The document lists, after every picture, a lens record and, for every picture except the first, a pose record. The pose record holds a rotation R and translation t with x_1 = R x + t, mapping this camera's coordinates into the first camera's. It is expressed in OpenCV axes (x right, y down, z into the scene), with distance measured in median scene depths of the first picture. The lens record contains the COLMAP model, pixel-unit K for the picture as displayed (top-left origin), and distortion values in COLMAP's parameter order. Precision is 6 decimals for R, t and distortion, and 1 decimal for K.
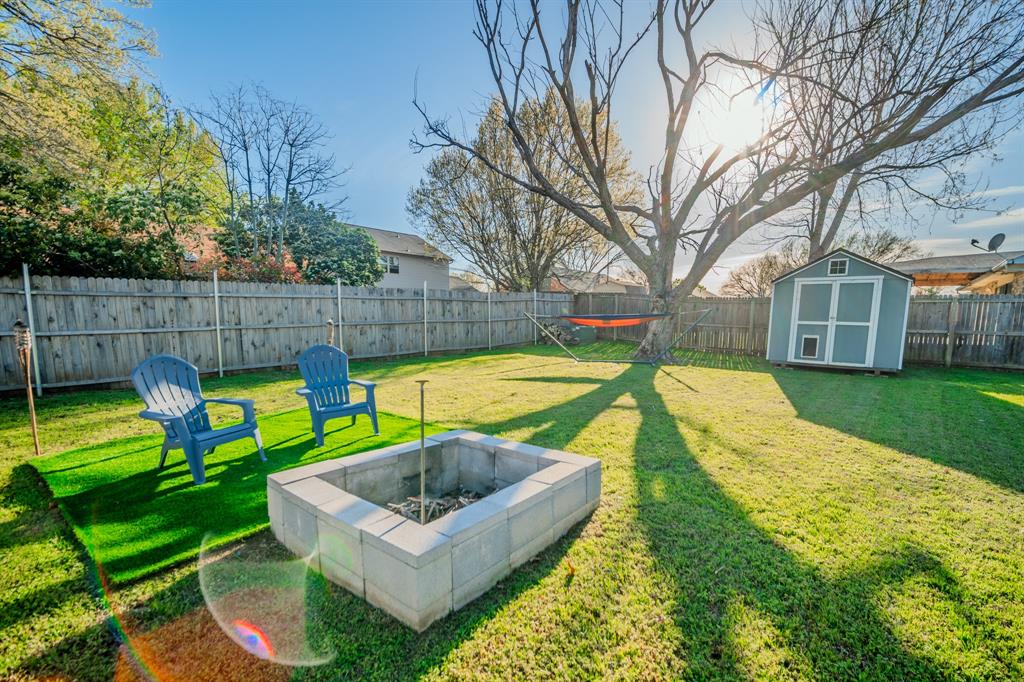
lens RADIAL K [[448.5, 0, 511.7], [0, 448.5, 379.1], [0, 0, 1]] dist [-0.001864, -0.001208]
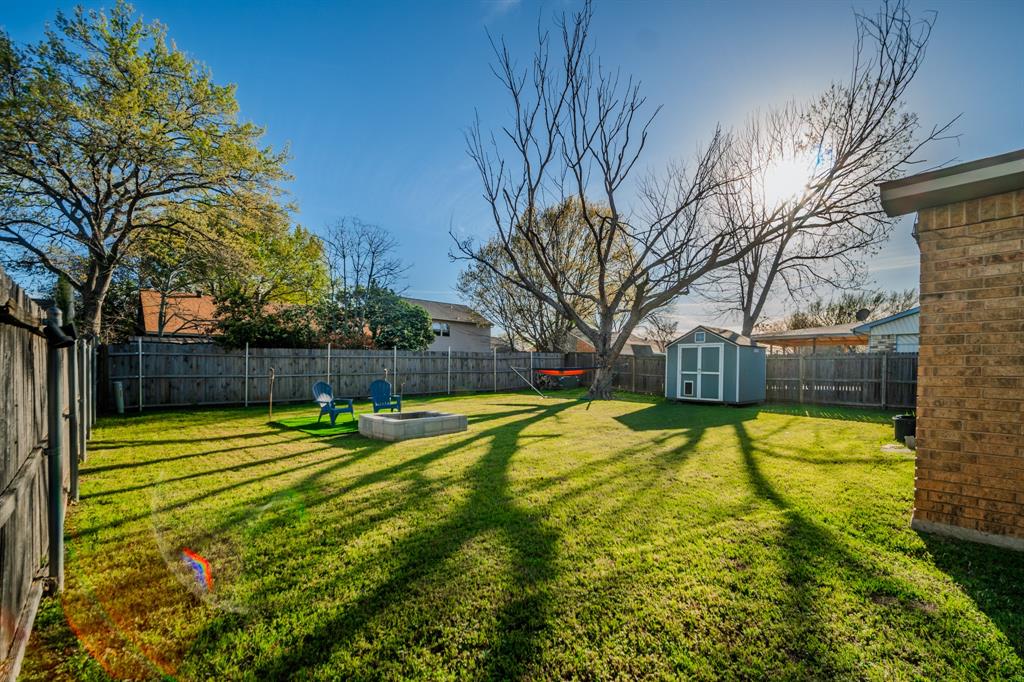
lens RADIAL K [[448.5, 0, 511.7], [0, 448.5, 379.1], [0, 0, 1]] dist [-0.001864, -0.001208]
pose [[0.990505, 0.003306, -0.137436, 0.230412], [-0.020190, 0.992369, -0.121642, 0.077775], [0.135985, 0.123262, 0.983013, -0.479816]]
